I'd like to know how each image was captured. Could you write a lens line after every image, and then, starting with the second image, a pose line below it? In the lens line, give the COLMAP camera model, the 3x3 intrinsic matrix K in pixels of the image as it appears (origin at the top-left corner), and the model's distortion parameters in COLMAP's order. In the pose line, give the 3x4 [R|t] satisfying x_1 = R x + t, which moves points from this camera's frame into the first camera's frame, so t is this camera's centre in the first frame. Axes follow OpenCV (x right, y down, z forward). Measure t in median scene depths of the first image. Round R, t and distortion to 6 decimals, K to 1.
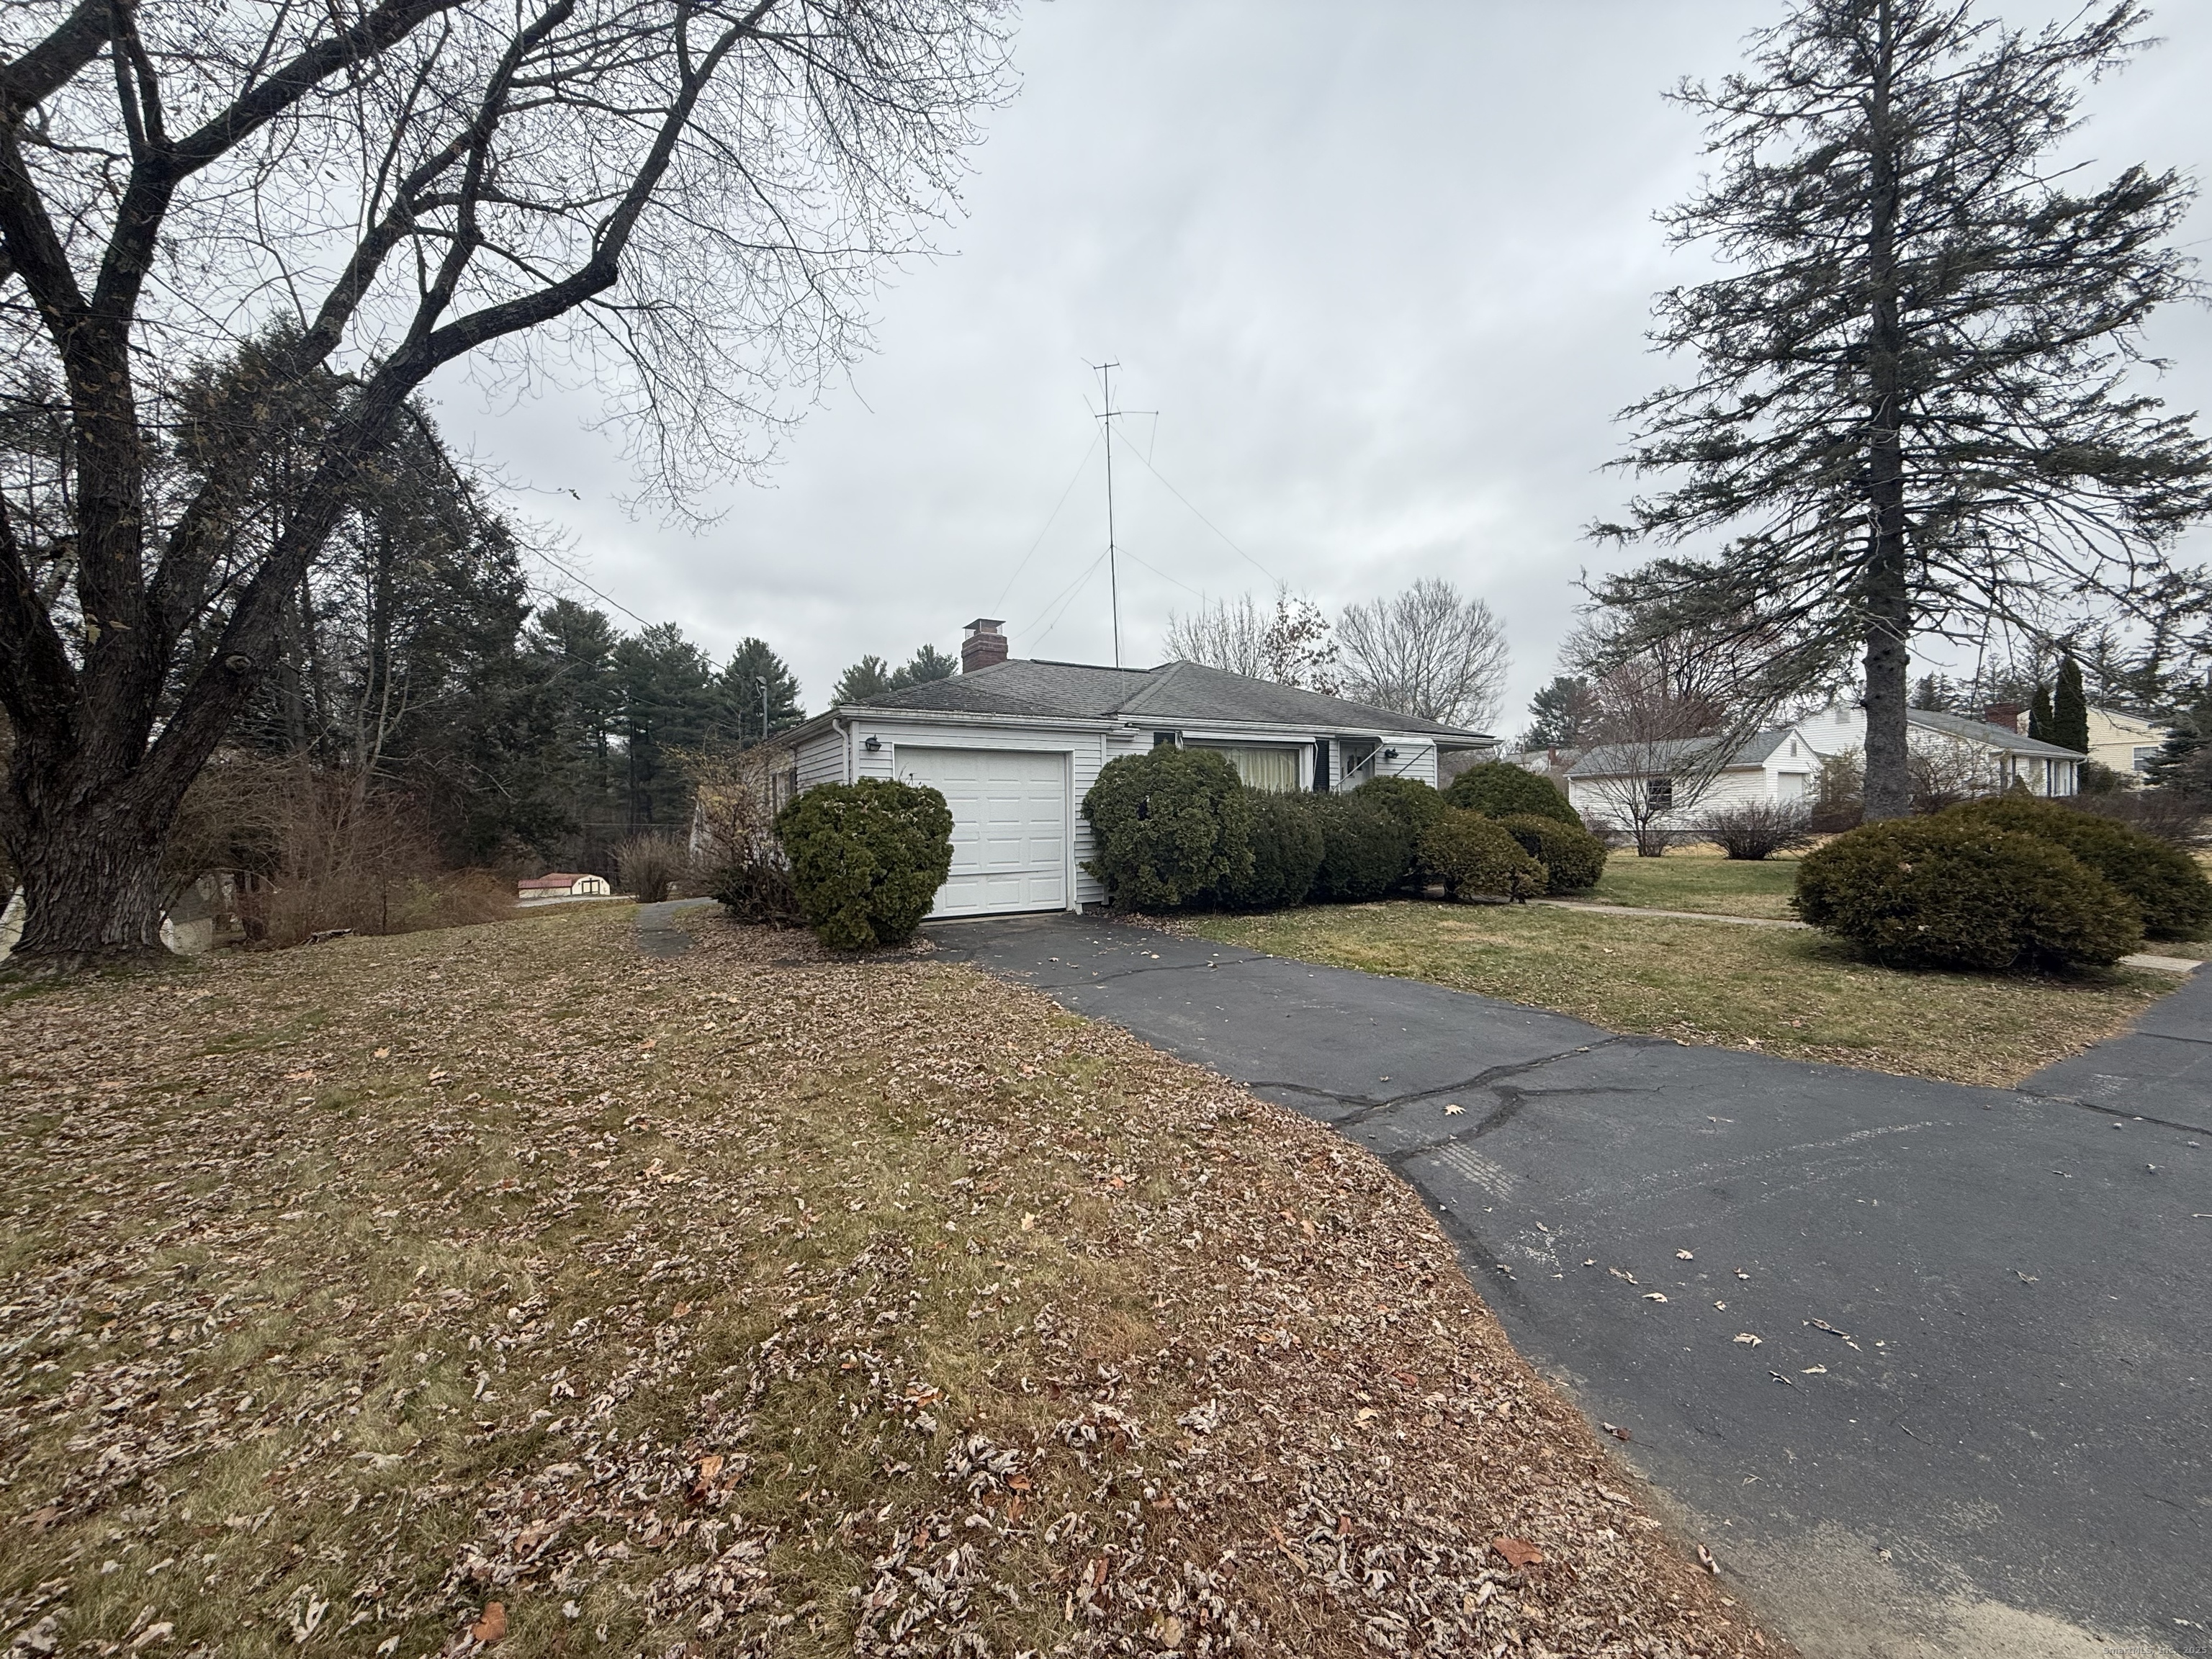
lens RADIAL K [[878.9, 0, 1103.7], [0, 878.9, 835.2], [0, 0, 1]] dist [0.000994, 0.000476]
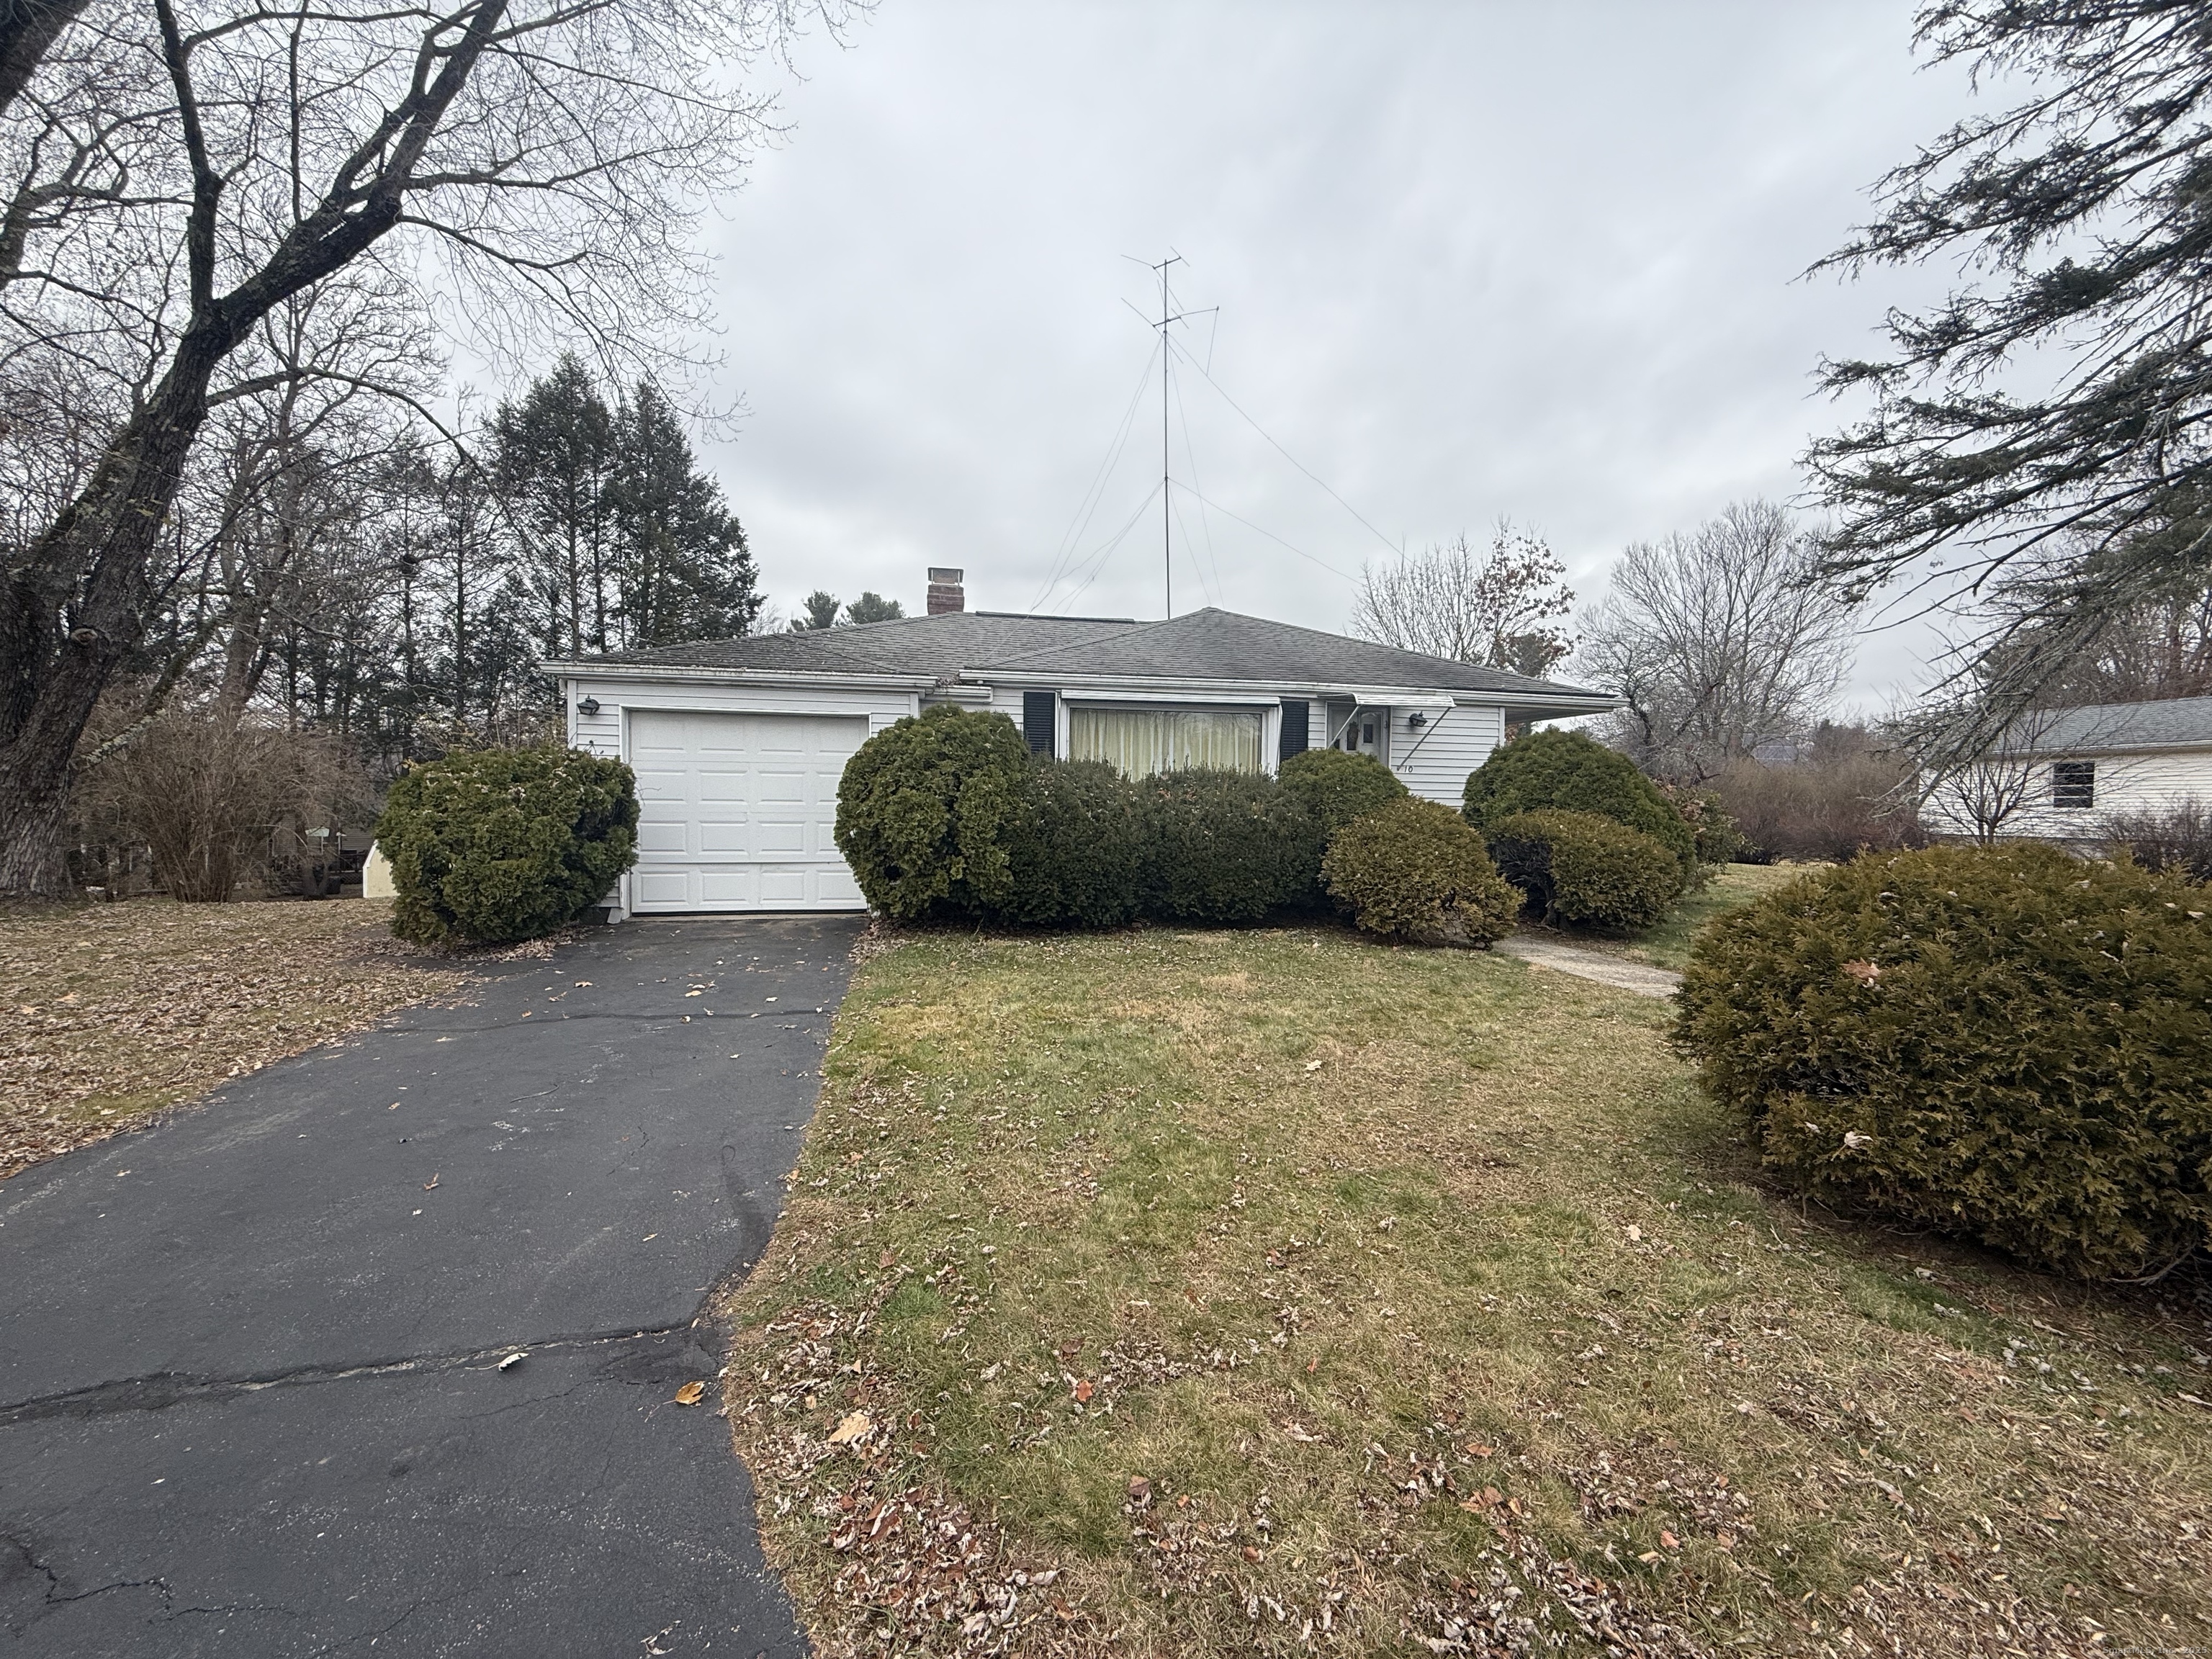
lens RADIAL K [[878.9, 0, 1107.5], [0, 878.9, 831.4], [0, 0, 1]] dist [0.000994, 0.000476]
pose [[0.942636, 0.036216, -0.331853, 0.315857], [-0.029347, 0.999239, 0.025690, -0.011736], [0.332531, -0.014478, 0.942981, 0.225175]]
